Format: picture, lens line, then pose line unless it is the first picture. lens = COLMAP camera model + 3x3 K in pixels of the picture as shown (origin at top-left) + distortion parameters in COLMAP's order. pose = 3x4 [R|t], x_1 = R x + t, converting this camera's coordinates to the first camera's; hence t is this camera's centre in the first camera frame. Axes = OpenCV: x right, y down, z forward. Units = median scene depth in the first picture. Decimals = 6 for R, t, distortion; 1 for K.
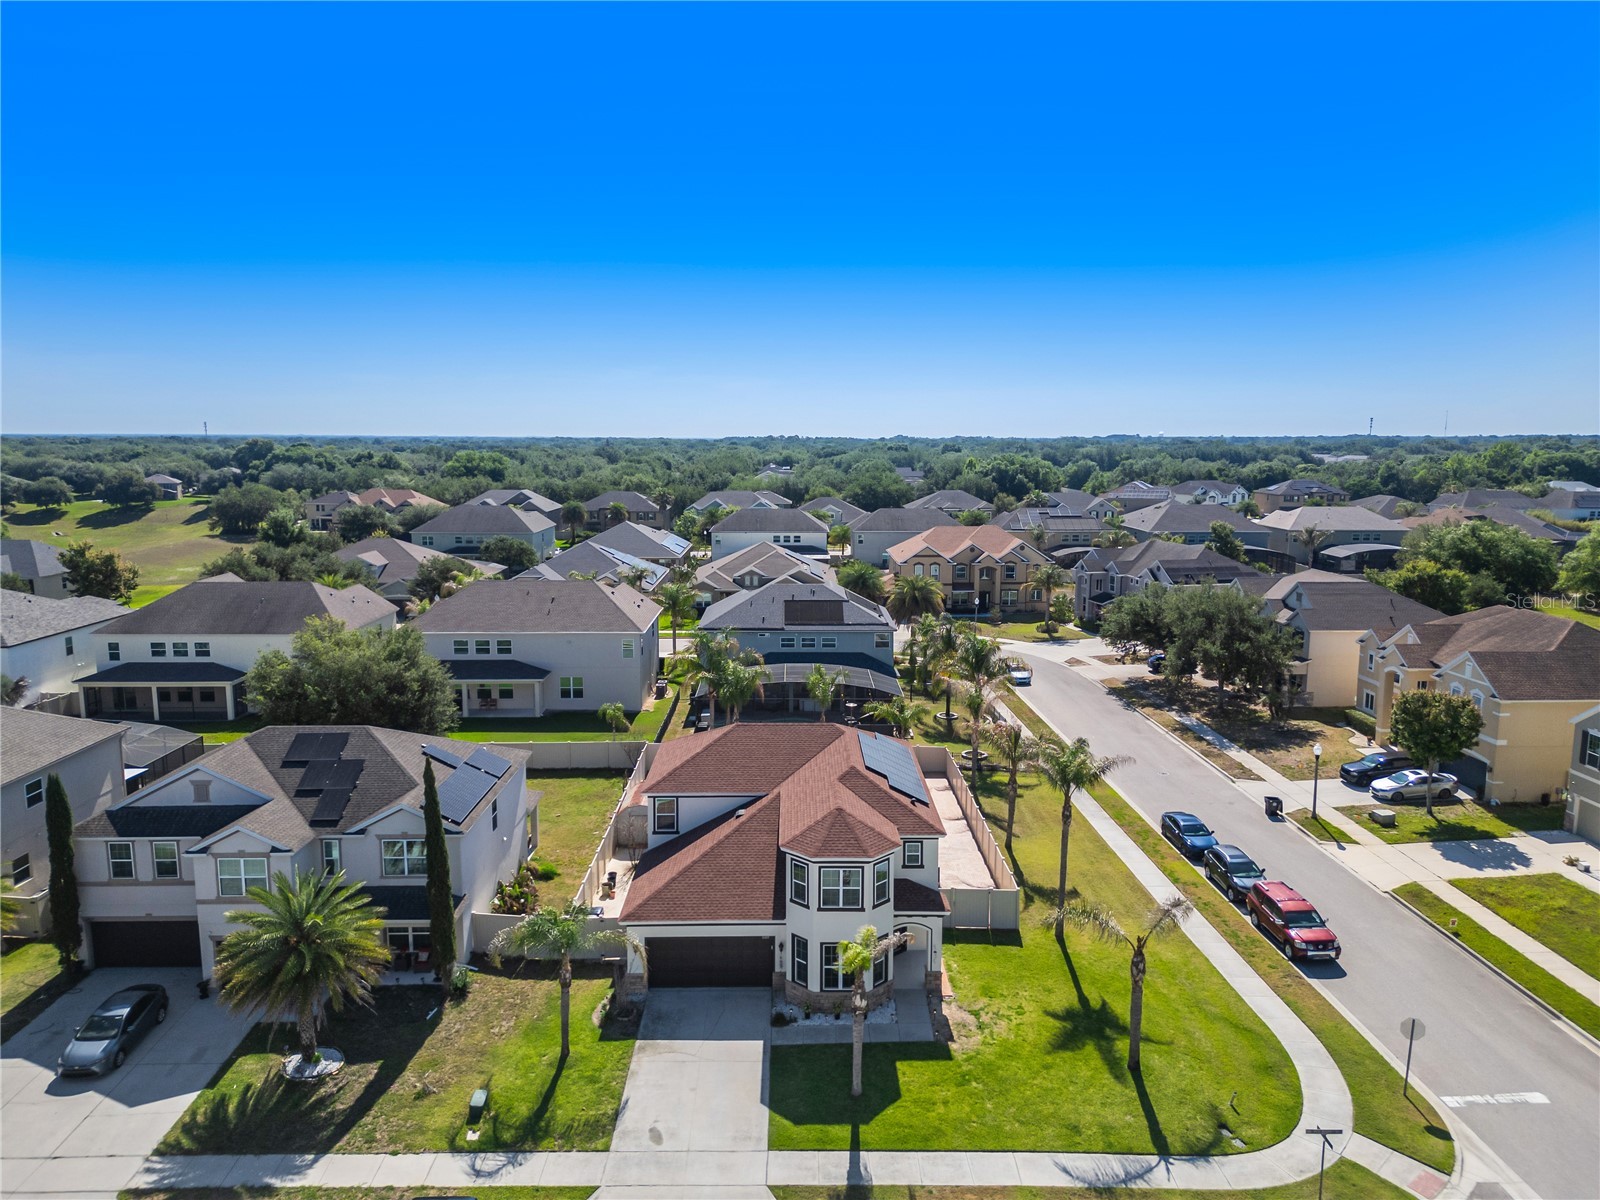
lens RADIAL K [[1100.9, 0, 807.3], [0, 1100.9, 603.4], [0, 0, 1]] dist [0.108251, -0.136407]
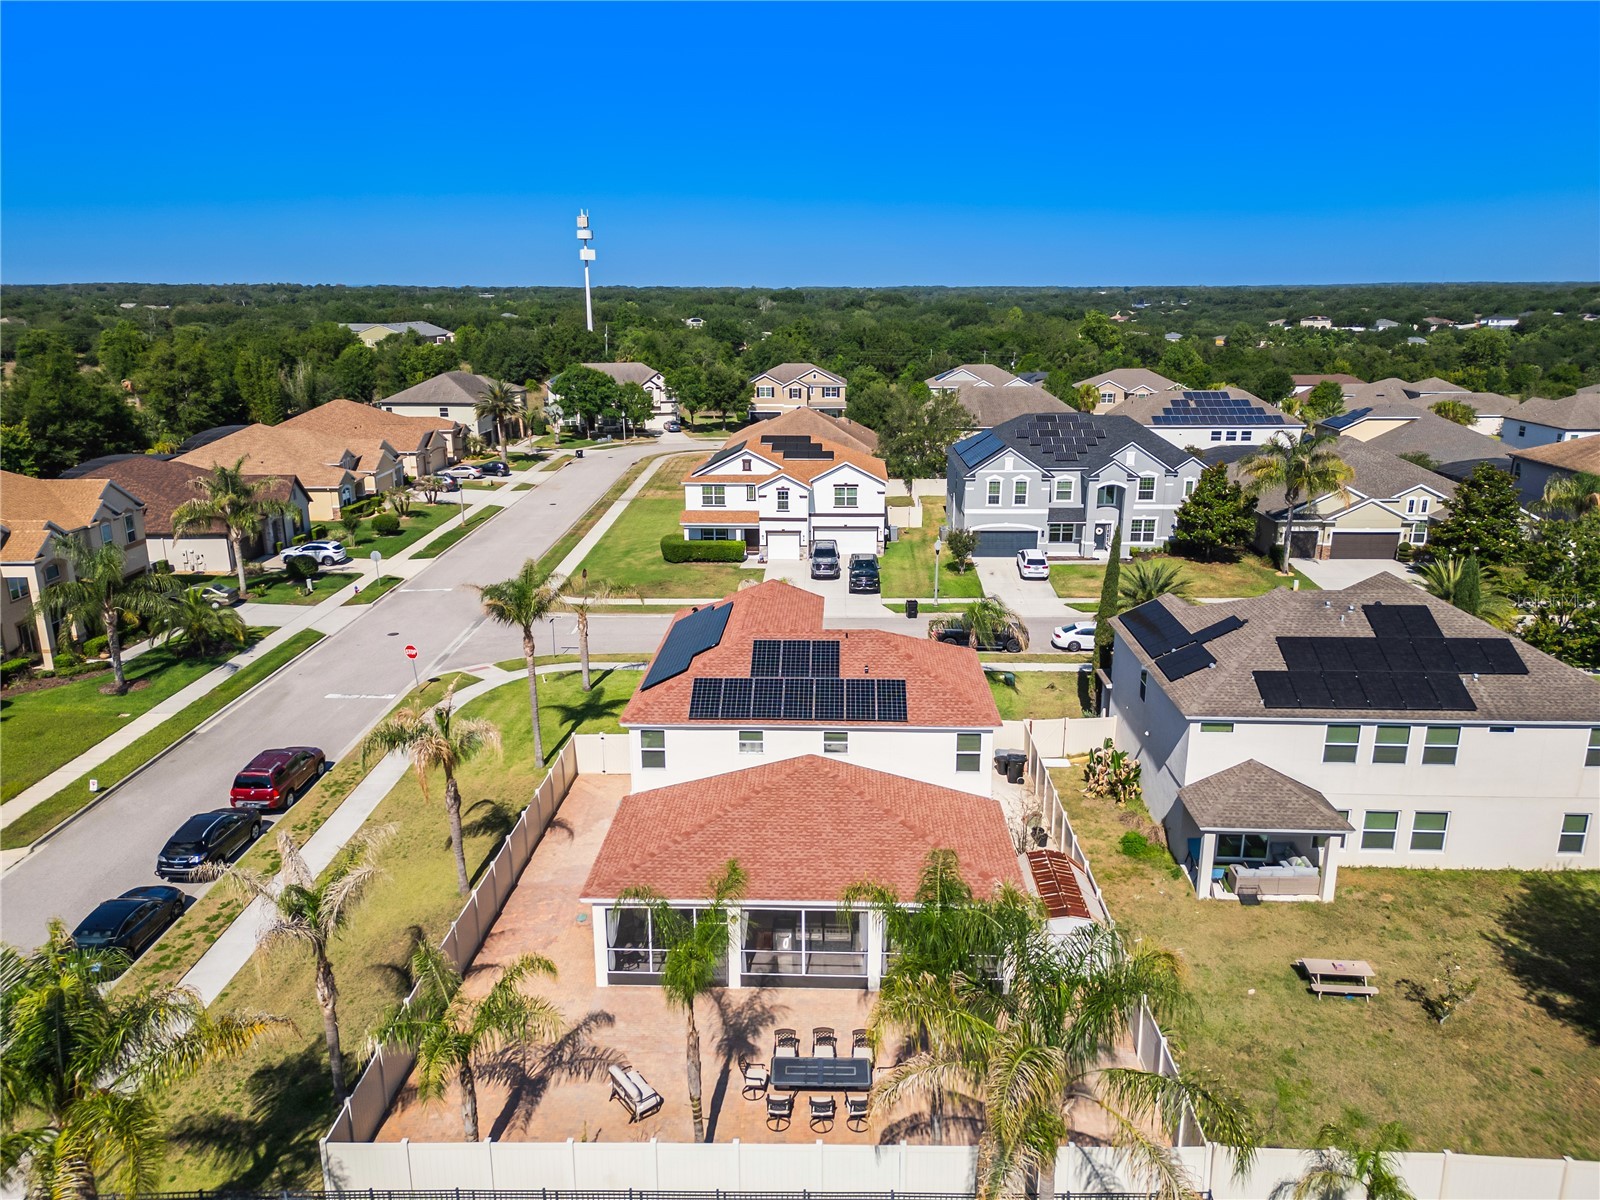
lens RADIAL K [[1136.5, 0, 808.2], [0, 1136.5, 603.4], [0, 0, 1]] dist [0.079424, -0.088004]
pose [[-0.998879, -0.014774, 0.044963, -0.054235], [0.004976, 0.911980, 0.410203, -0.245739], [-0.047066, 0.409968, -0.910885, 1.828410]]
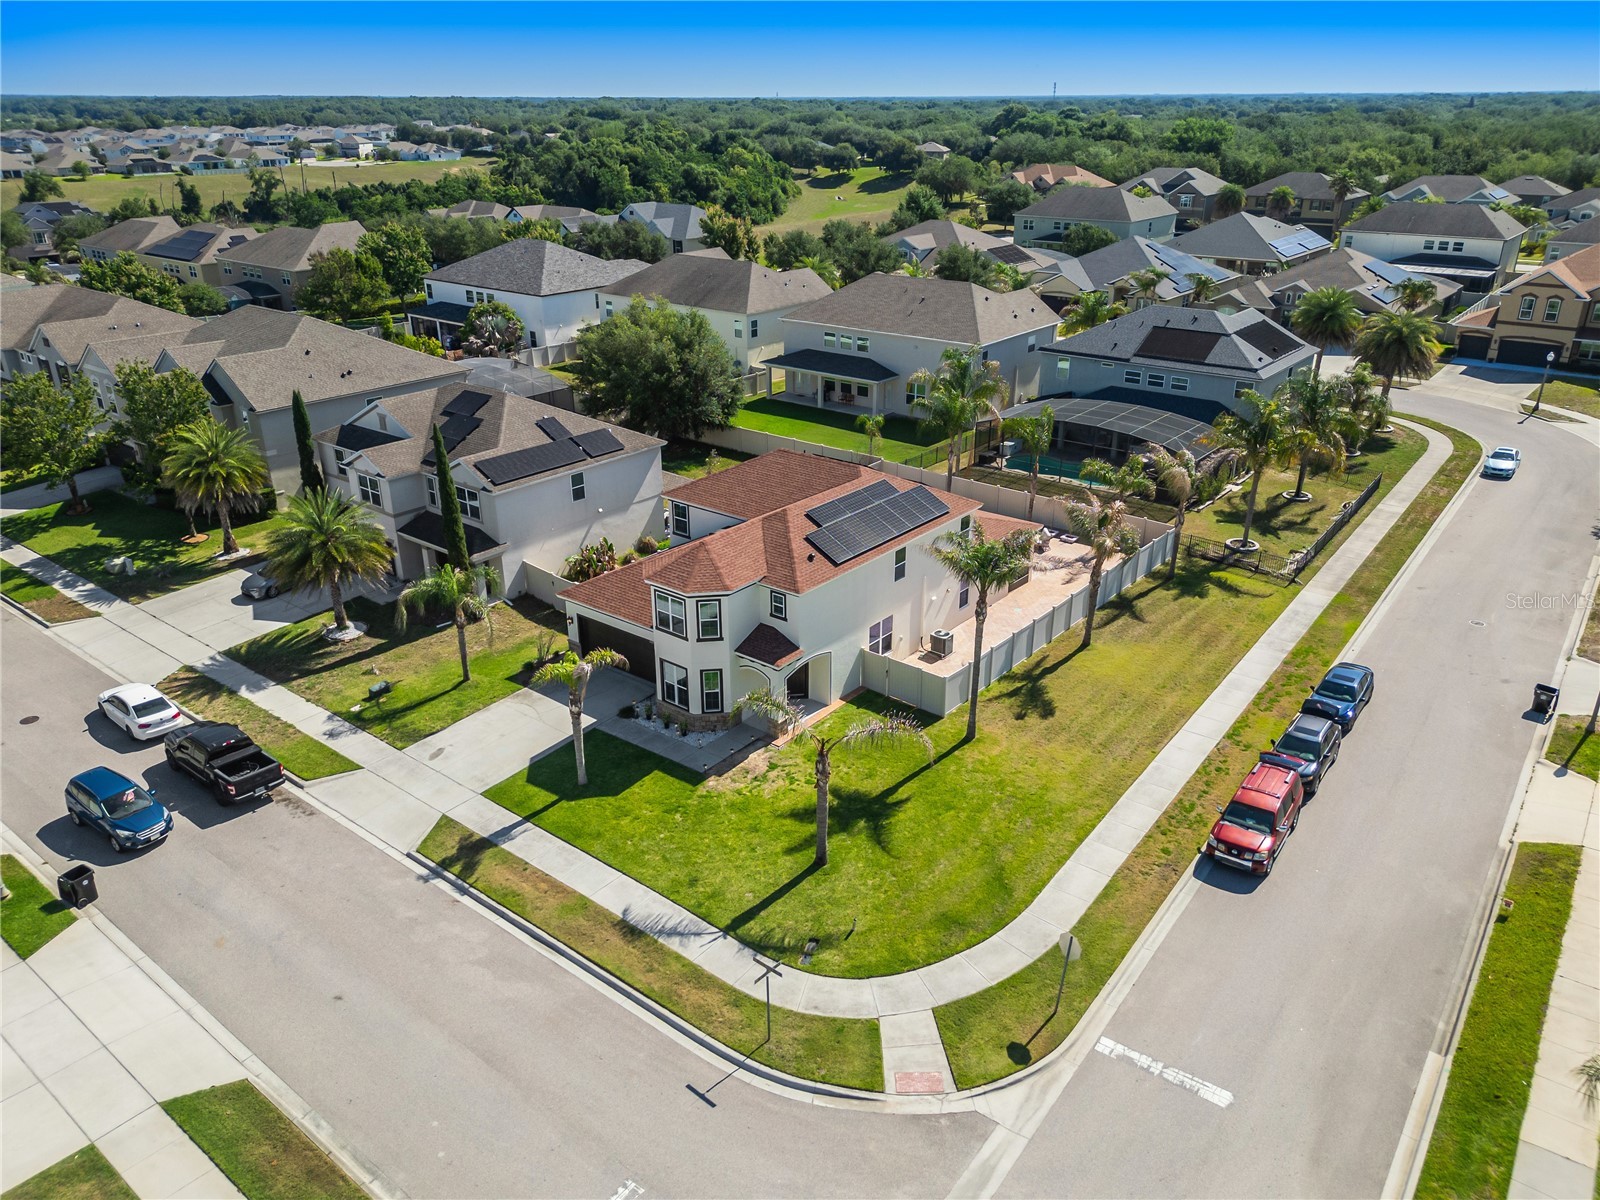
lens RADIAL K [[1136.5, 0, 808.2], [0, 1136.5, 603.4], [0, 0, 1]] dist [0.079424, -0.088004]
pose [[0.774513, 0.251226, -0.580529, 0.624284], [-0.089588, 0.952064, 0.292486, -0.062669], [0.626181, -0.174526, 0.759893, 0.231262]]
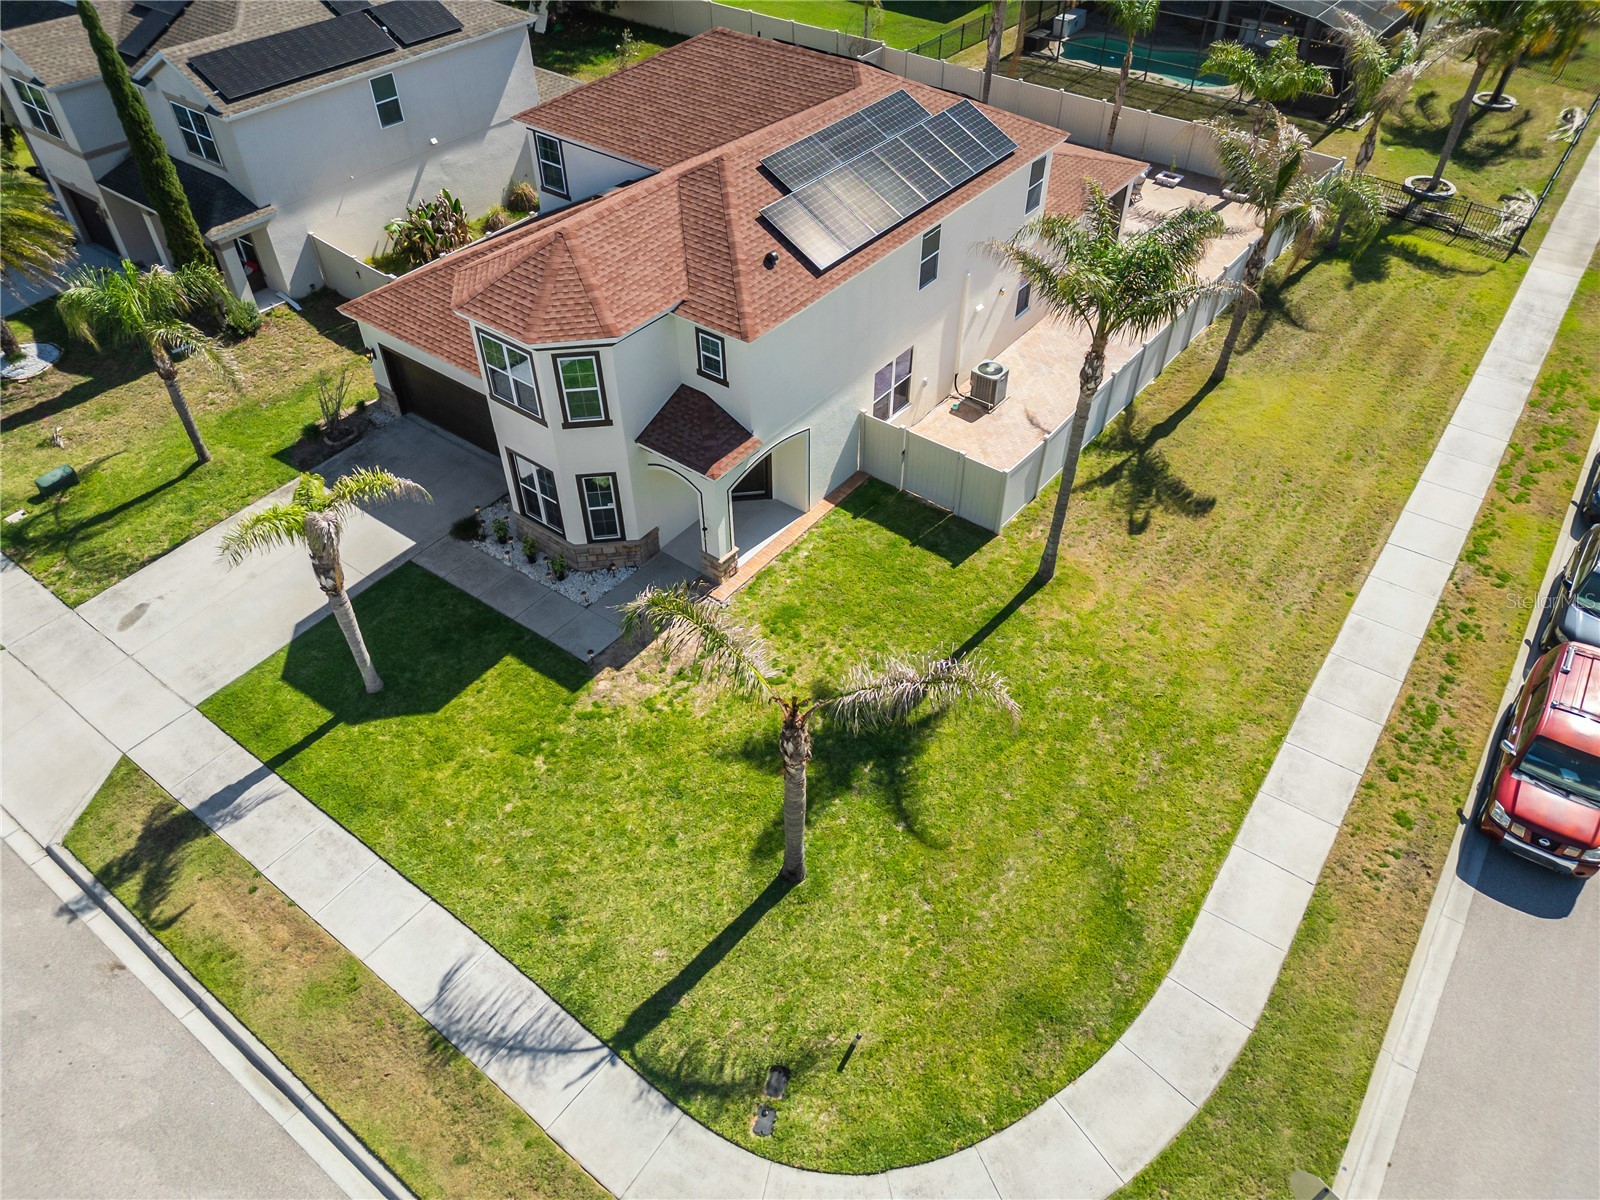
lens RADIAL K [[1104.6, 0, 810.8], [0, 1104.6, 602.8], [0, 0, 1]] dist [0.075622, -0.075153]
pose [[0.788592, 0.418809, -0.450246, 0.377415], [-0.088040, 0.801561, 0.591395, 0.003166], [0.608582, -0.426730, 0.668977, 0.561141]]
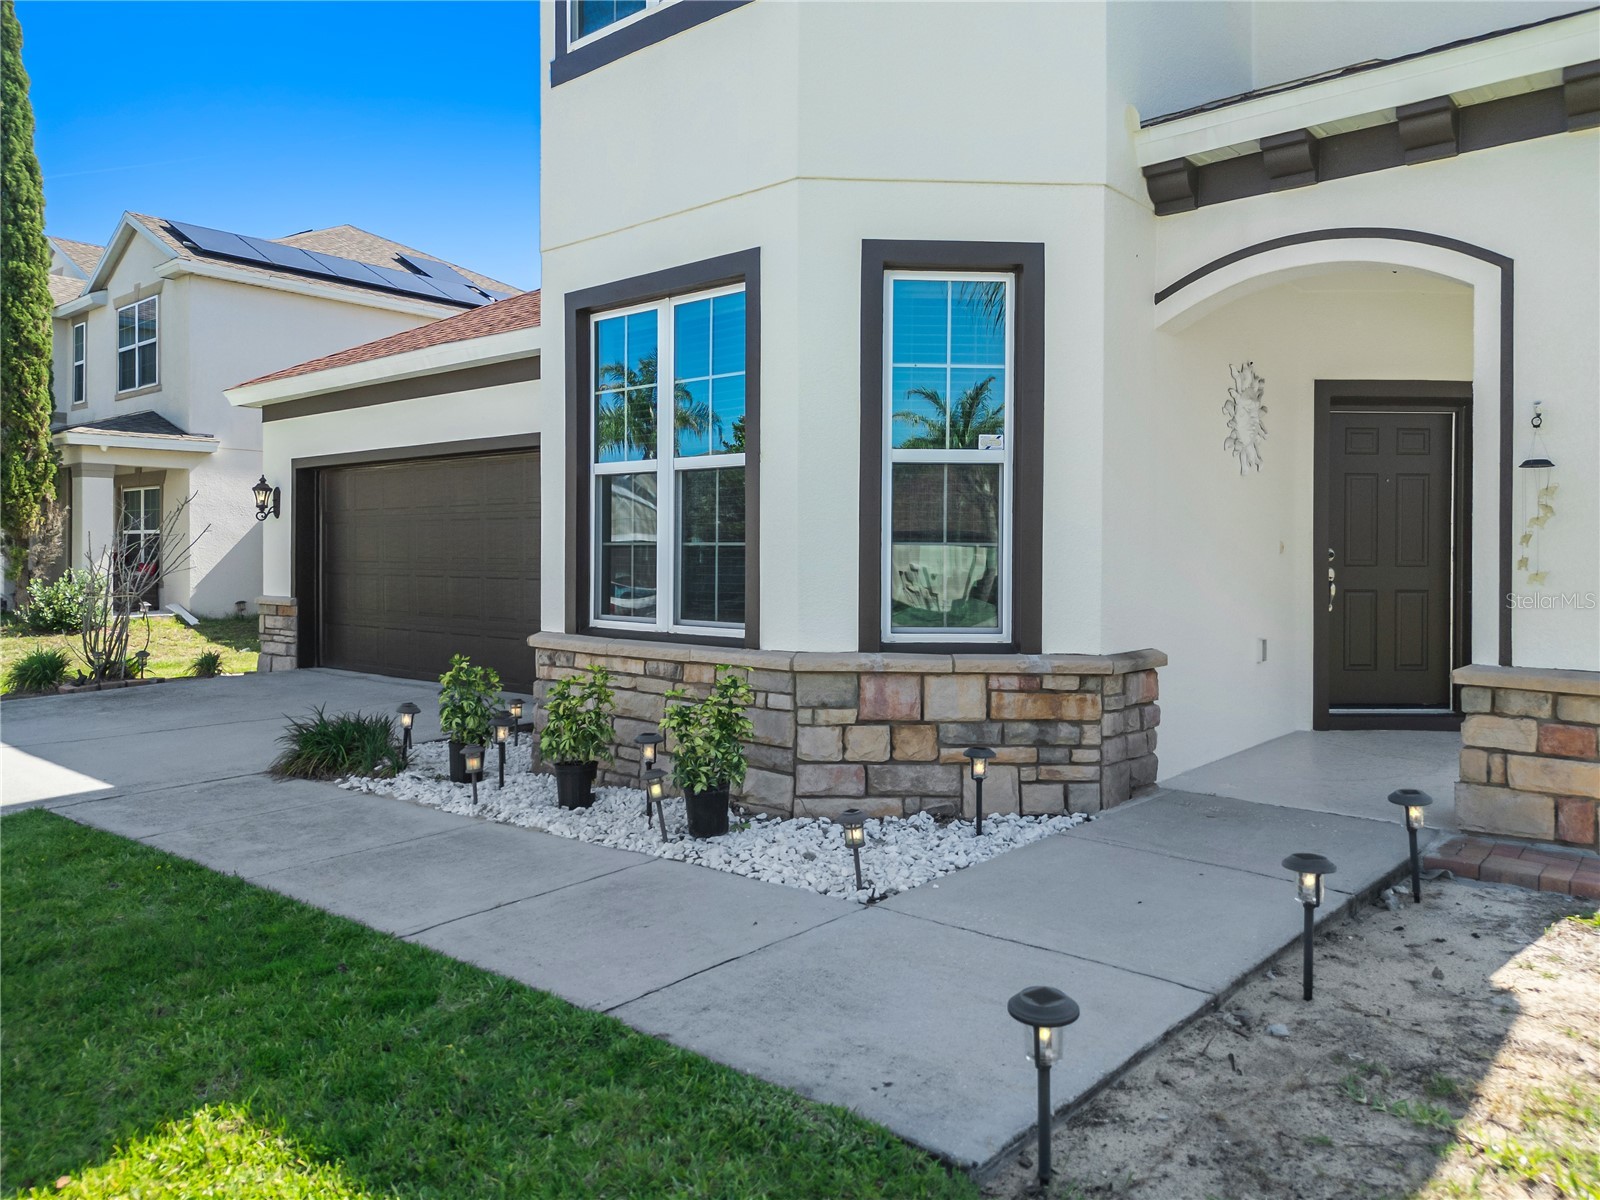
lens RADIAL K [[1134.0, 0, 803.6], [0, 1134.0, 555.2], [0, 0, 1]] dist [0.079920, -0.083396]
pose [[0.744710, 0.000262, -0.667389, 0.119626], [-0.097807, 0.989246, -0.108750, 0.299455], [0.660183, 0.146262, 0.736726, 0.769896]]
